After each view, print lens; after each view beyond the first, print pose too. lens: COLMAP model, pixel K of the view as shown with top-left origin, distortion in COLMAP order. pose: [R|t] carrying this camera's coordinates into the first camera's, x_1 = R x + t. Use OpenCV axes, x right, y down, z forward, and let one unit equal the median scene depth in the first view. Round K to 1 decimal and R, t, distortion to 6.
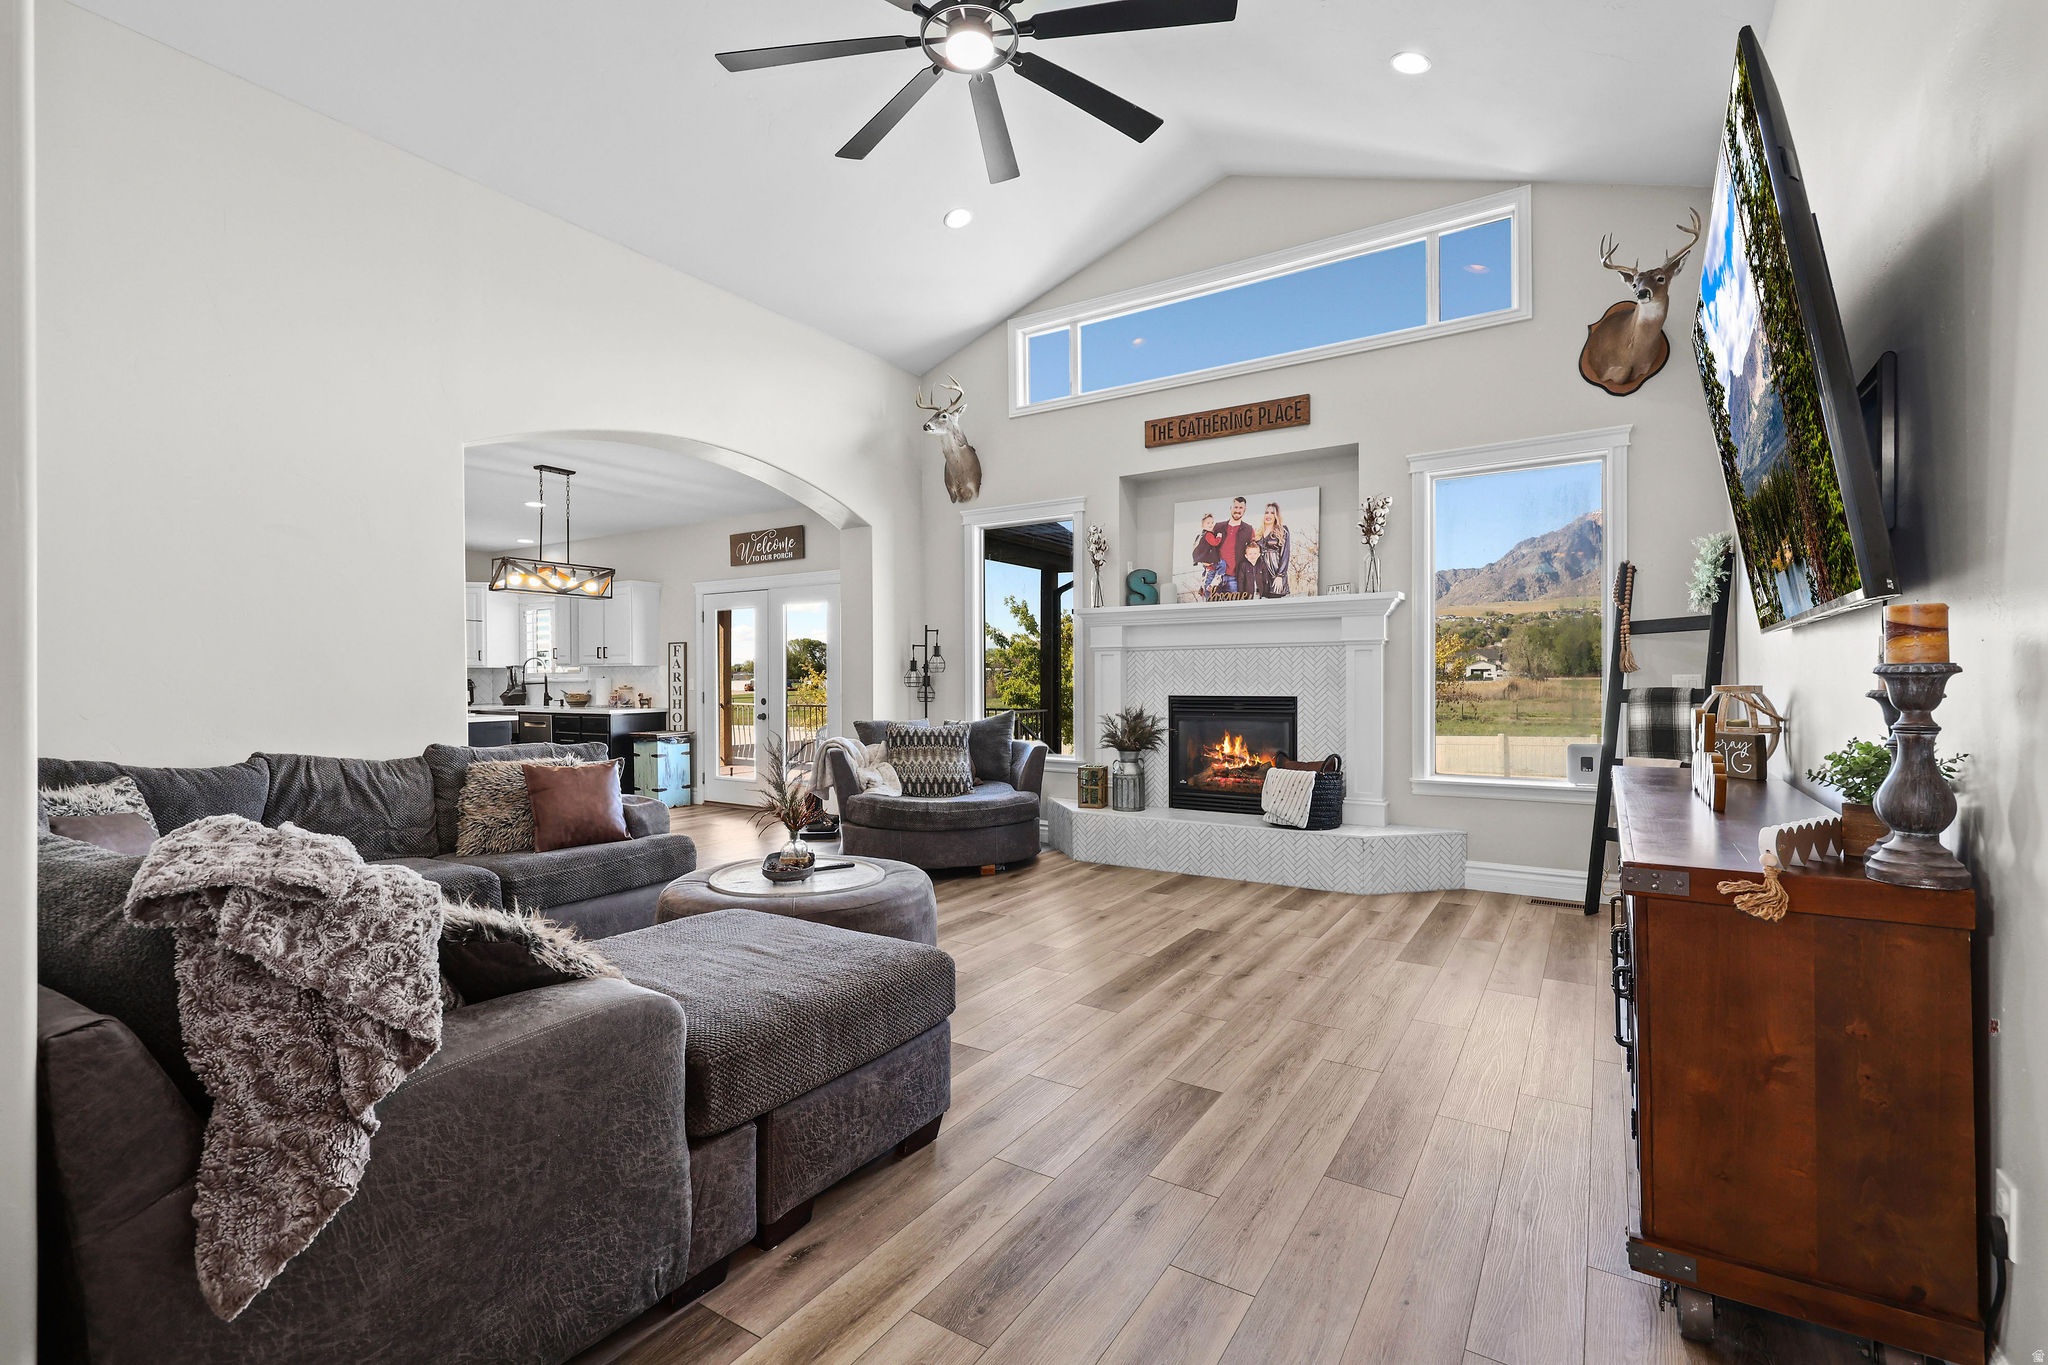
lens RADIAL K [[914.9, 0, 1006.4], [0, 914.9, 679.7], [0, 0, 1]] dist [0.008568, -0.003032]
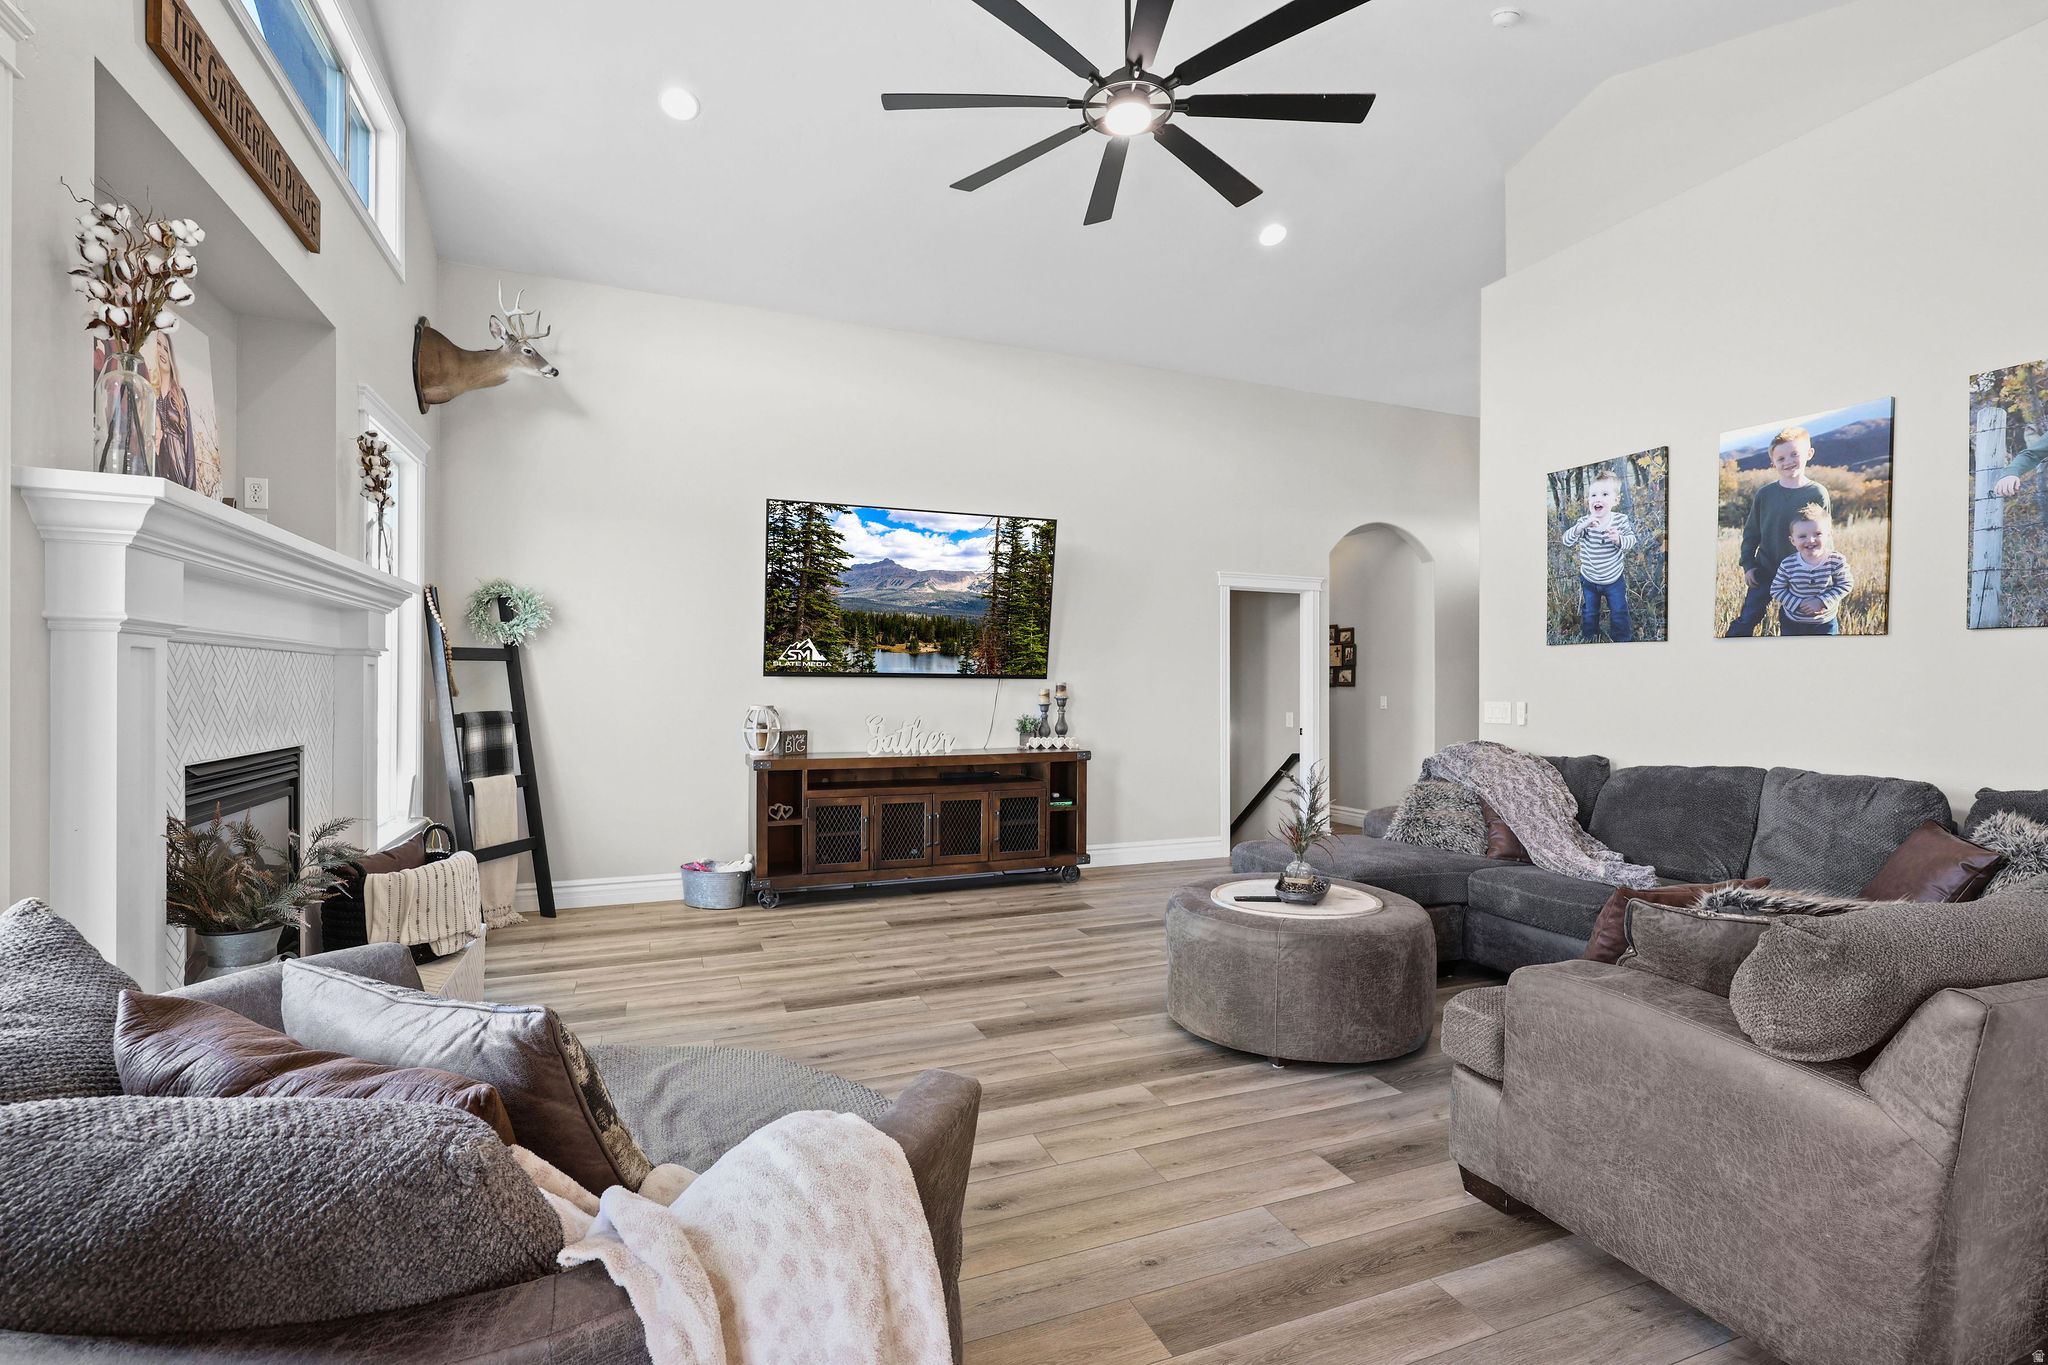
lens RADIAL K [[914.9, 0, 1008.6], [0, 914.9, 699.7], [0, 0, 1]] dist [0.008568, -0.003032]
pose [[-0.811913, -0.006503, 0.583742, -0.305445], [0.002261, 0.999895, 0.014284, -0.014219], [-0.583774, 0.012917, -0.811814, 1.094357]]
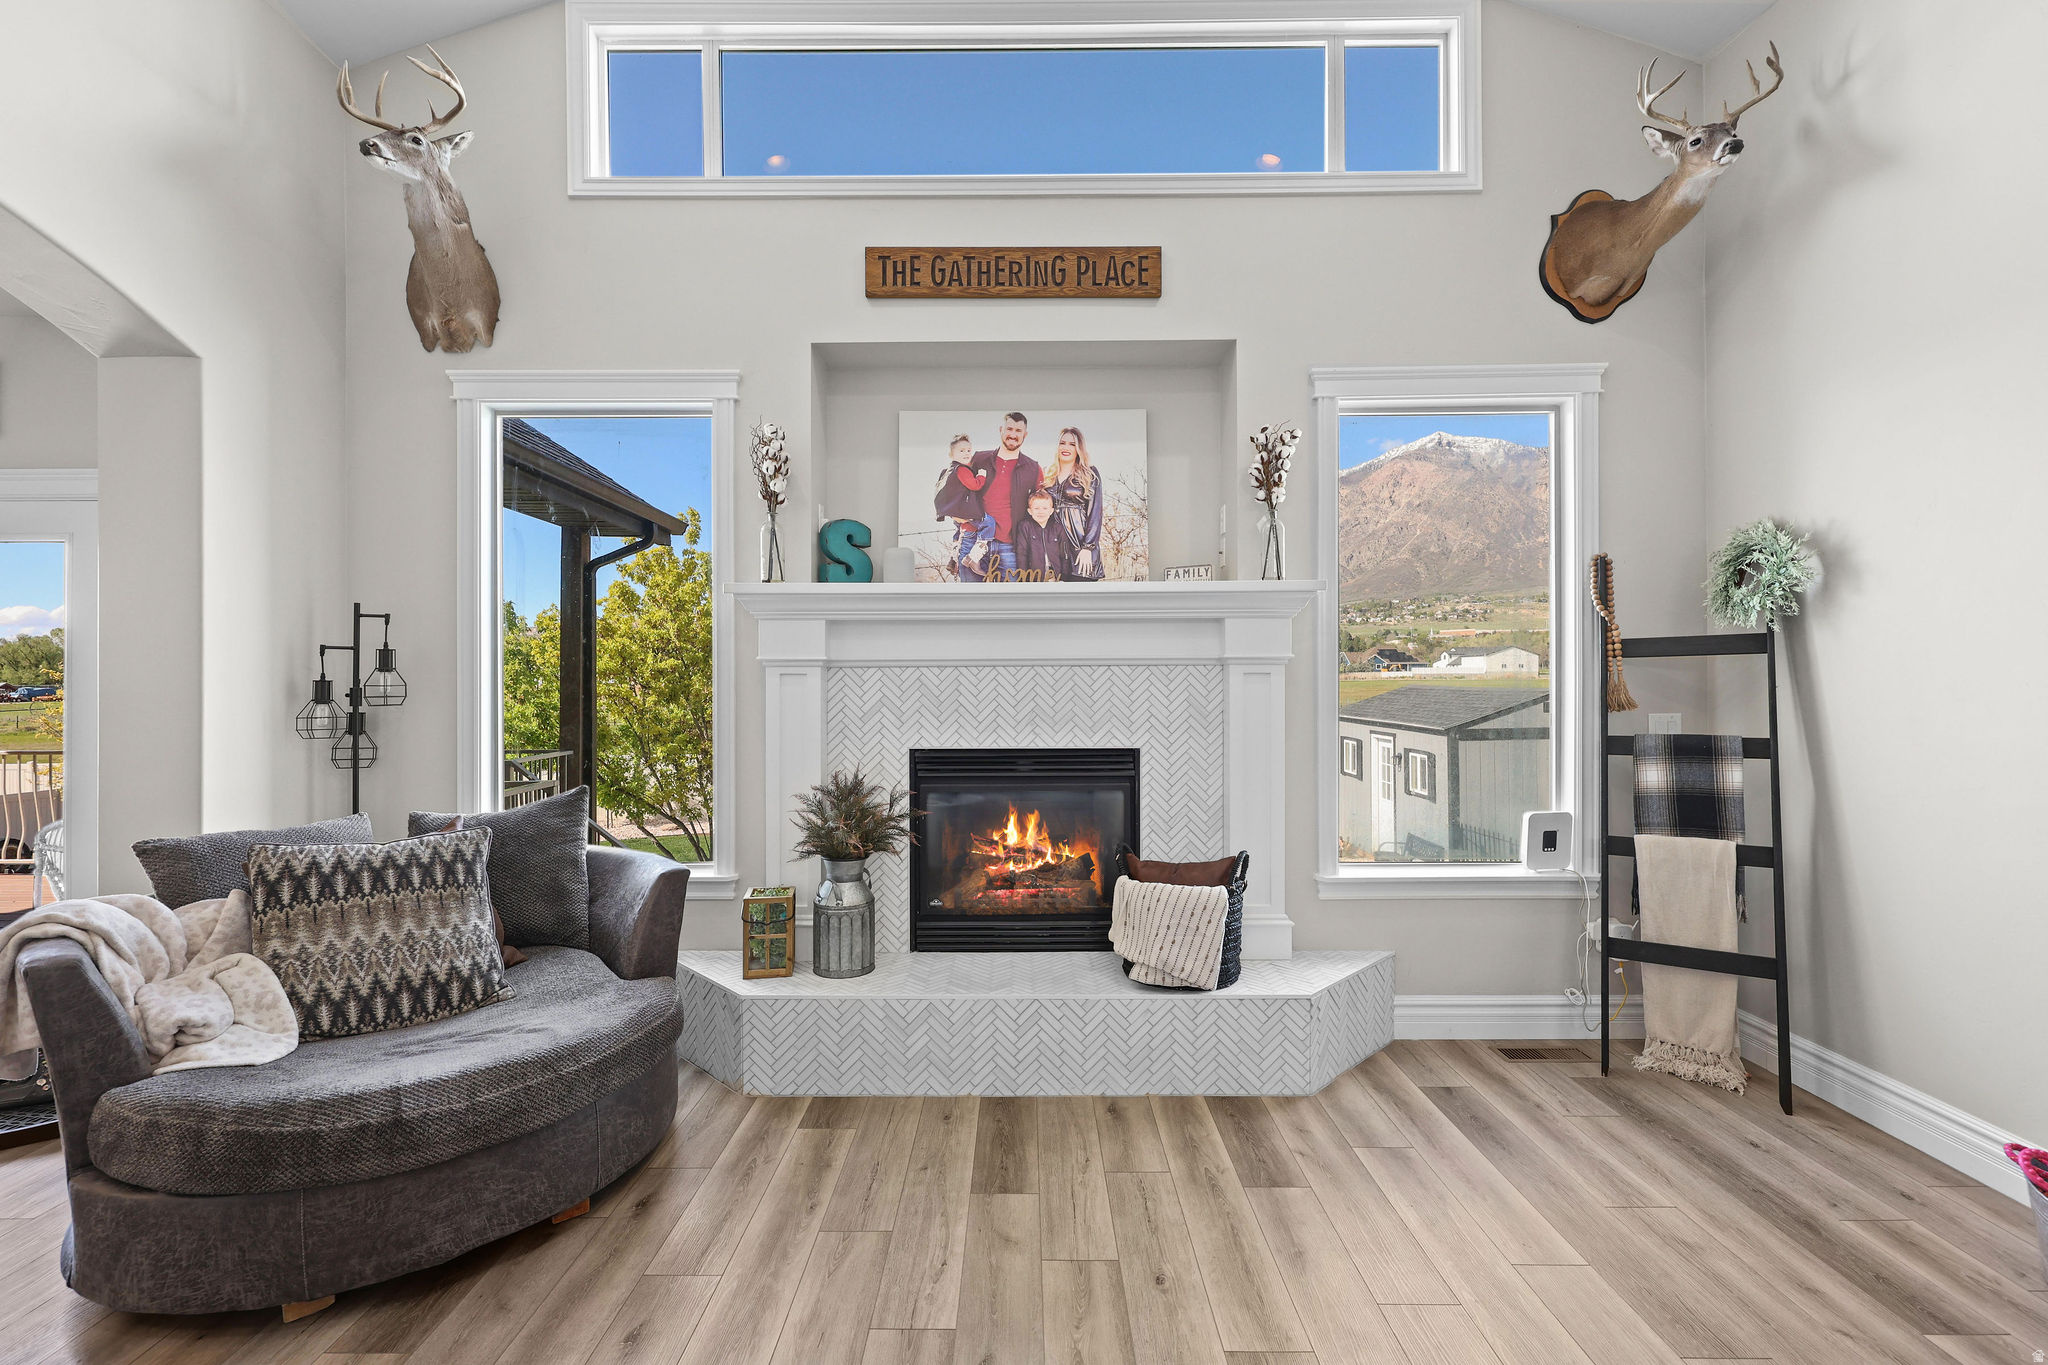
lens RADIAL K [[914.9, 0, 1017.7], [0, 914.9, 676.6], [0, 0, 1]] dist [0.008568, -0.003032]
pose [[0.838871, 0.004197, 0.544314, -0.069200], [0.000302, 0.999967, -0.008177, -0.021660], [-0.544330, 0.007024, 0.838842, 0.495499]]
